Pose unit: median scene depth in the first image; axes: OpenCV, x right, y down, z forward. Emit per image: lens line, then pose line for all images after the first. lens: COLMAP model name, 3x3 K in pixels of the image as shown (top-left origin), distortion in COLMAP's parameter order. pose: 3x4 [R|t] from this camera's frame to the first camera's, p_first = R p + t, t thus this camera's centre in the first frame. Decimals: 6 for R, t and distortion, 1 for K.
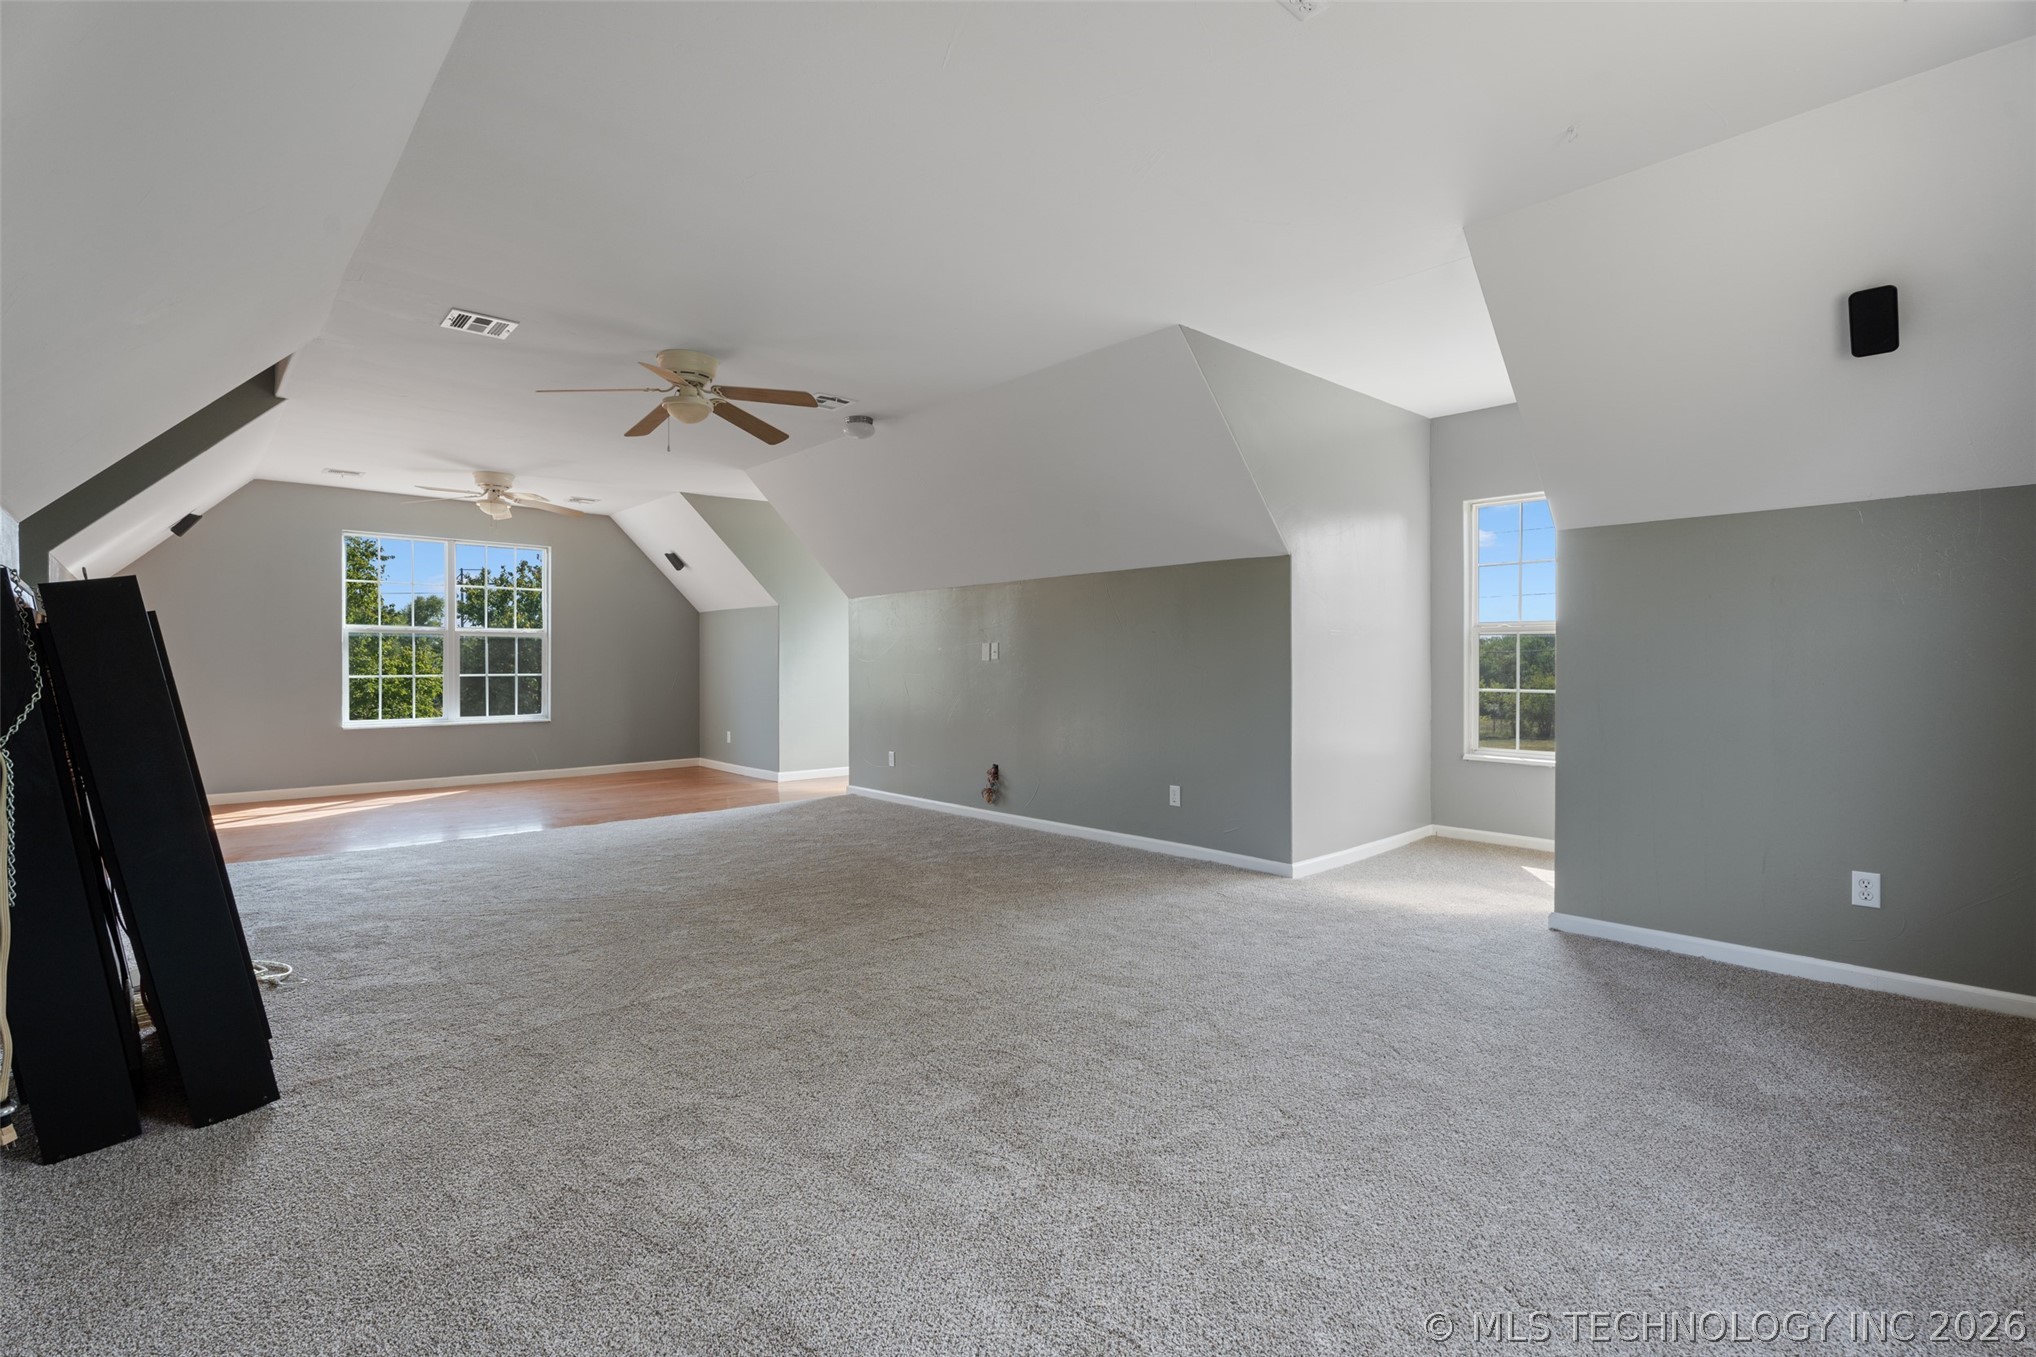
lens RADIAL K [[914.6, 0, 1020.2], [0, 914.6, 674.2], [0, 0, 1]] dist [0.002012, -0.000695]
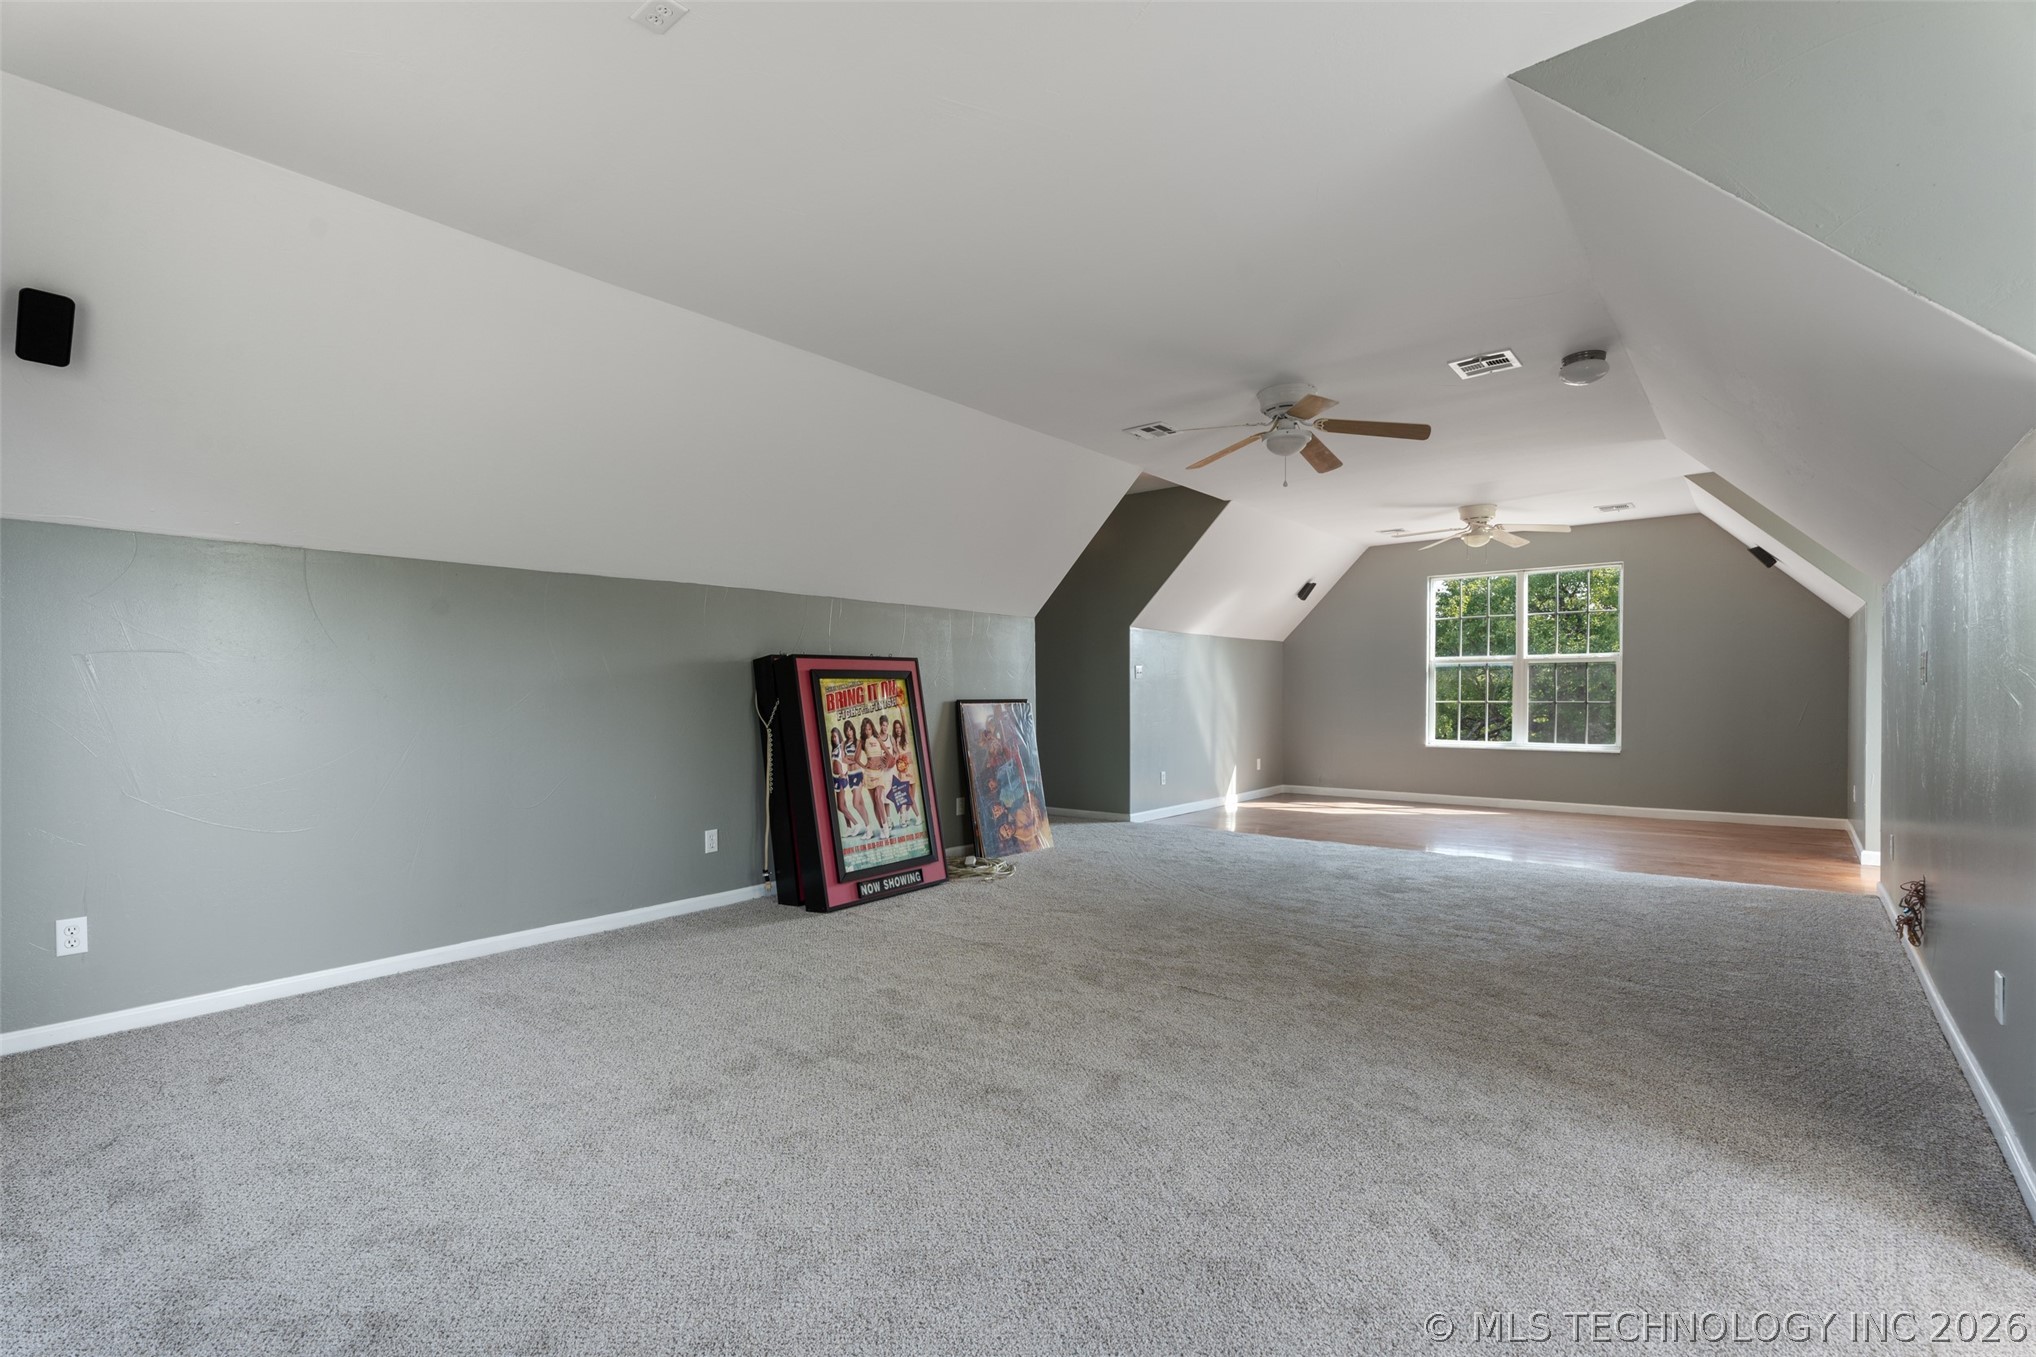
lens RADIAL K [[914.6, 0, 1020.2], [0, 914.6, 682.4], [0, 0, 1]] dist [0.002012, -0.000695]
pose [[0.143732, -0.011592, -0.989549, 0.324608], [-0.006953, 0.999895, -0.012723, -0.003016], [0.989592, 0.008709, 0.143636, 0.297880]]
